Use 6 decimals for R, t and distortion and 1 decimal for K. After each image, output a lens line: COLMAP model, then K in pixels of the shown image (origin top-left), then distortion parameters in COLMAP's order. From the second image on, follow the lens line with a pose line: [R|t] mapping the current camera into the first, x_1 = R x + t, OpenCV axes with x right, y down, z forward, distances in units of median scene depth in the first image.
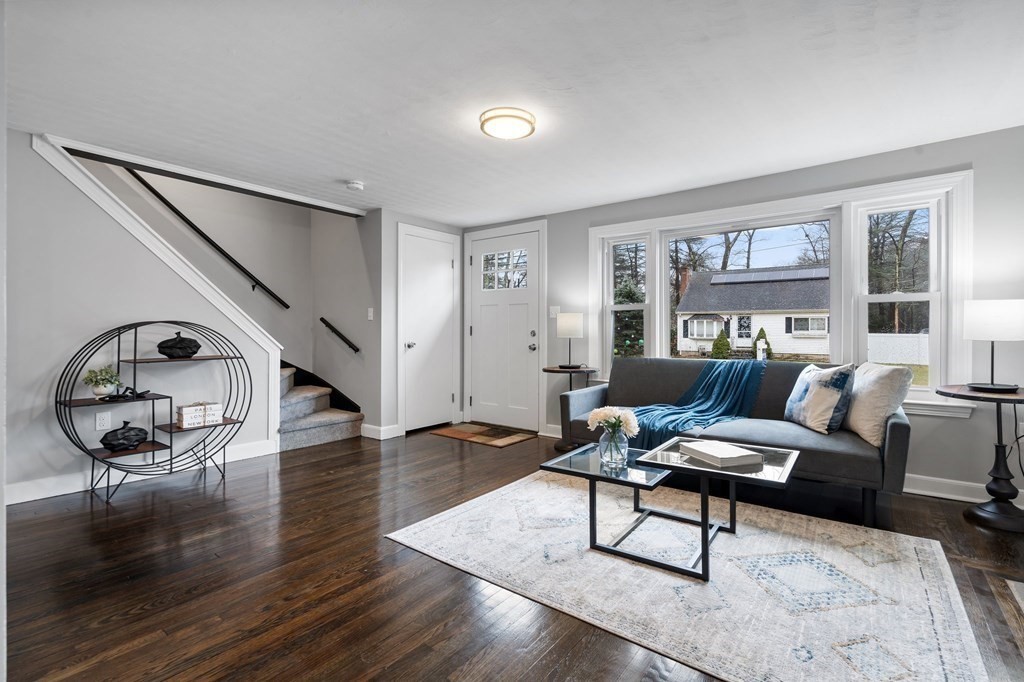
lens RADIAL K [[476.3, 0, 514.9], [0, 476.3, 331.8], [0, 0, 1]] dist [-0.005222, 0.002220]
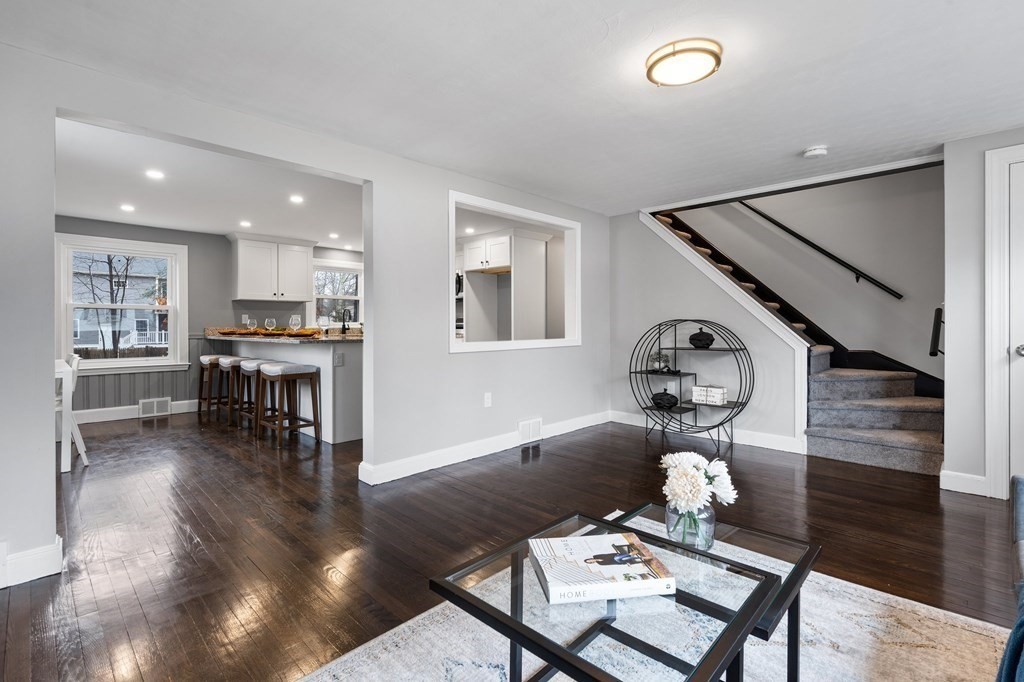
lens RADIAL K [[476.3, 0, 504.7], [0, 476.3, 327.3], [0, 0, 1]] dist [-0.005222, 0.002220]
pose [[-0.140374, 0.001818, -0.990097, 0.603508], [0.001126, 0.999998, 0.001676, -0.003430], [0.990098, -0.000879, -0.140376, 0.617435]]
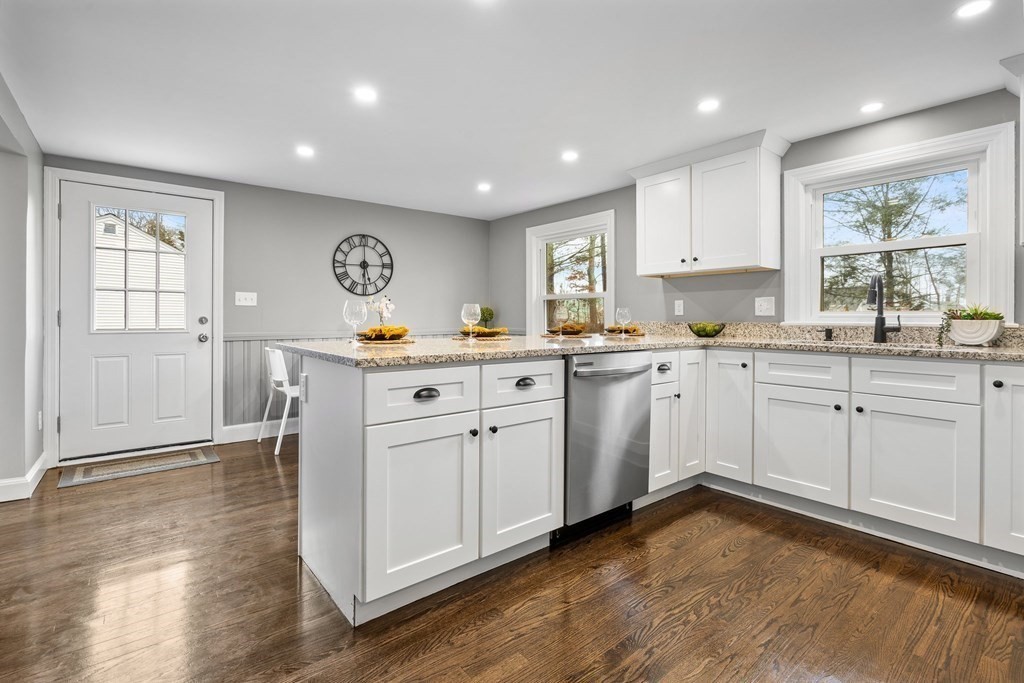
lens RADIAL K [[476.3, 0, 508.8], [0, 476.3, 315.3], [0, 0, 1]] dist [-0.005222, 0.002220]
pose [[-0.970181, -0.003812, 0.242353, -0.915447], [-0.005298, 0.999971, -0.005481, -0.007760], [-0.242325, -0.006602, -0.970173, 0.537021]]
